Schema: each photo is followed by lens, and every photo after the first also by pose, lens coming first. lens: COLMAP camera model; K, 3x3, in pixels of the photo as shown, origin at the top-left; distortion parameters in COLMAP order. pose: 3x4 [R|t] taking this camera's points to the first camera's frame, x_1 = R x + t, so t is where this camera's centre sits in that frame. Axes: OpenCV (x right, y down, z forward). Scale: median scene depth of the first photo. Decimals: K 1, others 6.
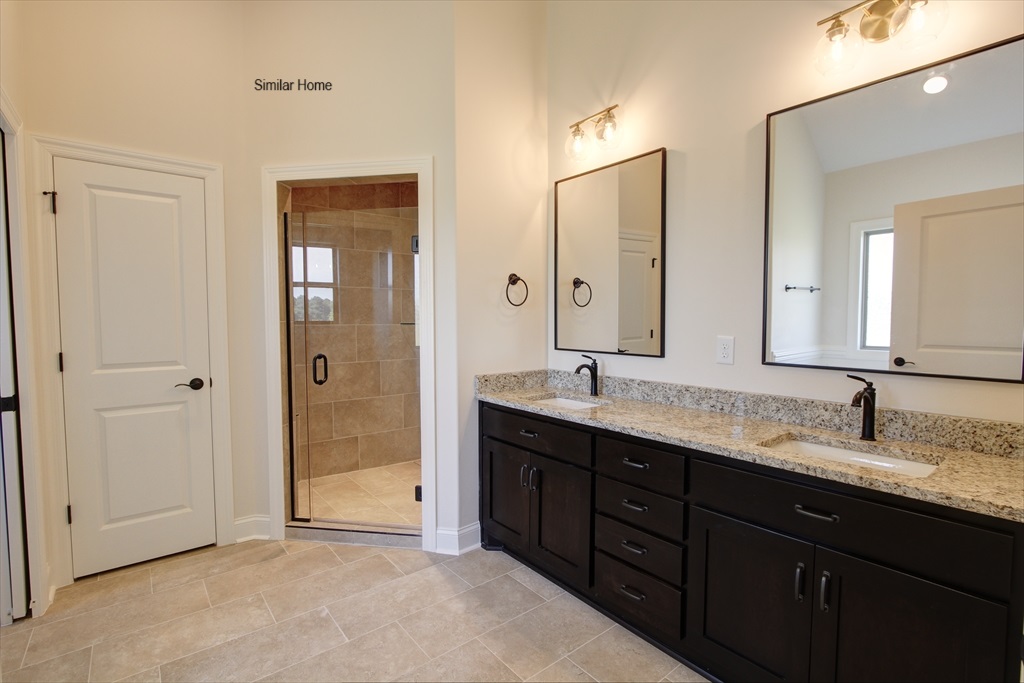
lens RADIAL K [[481.0, 0, 512.0], [0, 481.0, 341.5], [0, 0, 1]] dist [-0.015229, 0.000996]
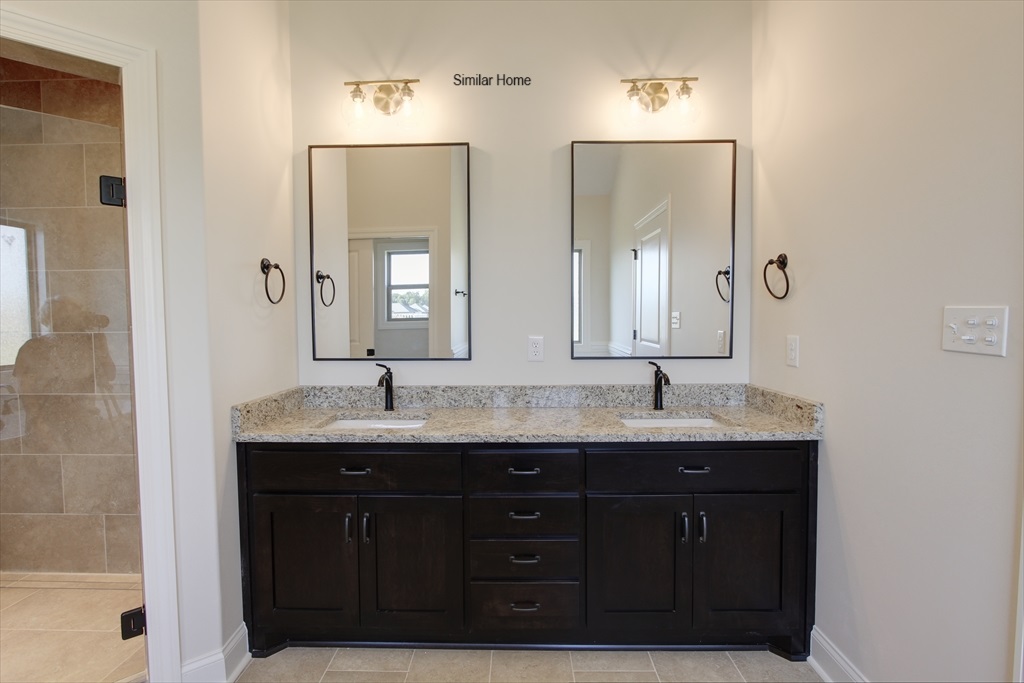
lens RADIAL K [[481.0, 0, 512.0], [0, 481.0, 341.5], [0, 0, 1]] dist [-0.015229, 0.000996]
pose [[0.638737, -0.037329, 0.768519, -0.384520], [0.042522, 0.999009, 0.013183, -0.013283], [-0.768249, 0.024258, 0.639691, 0.320499]]
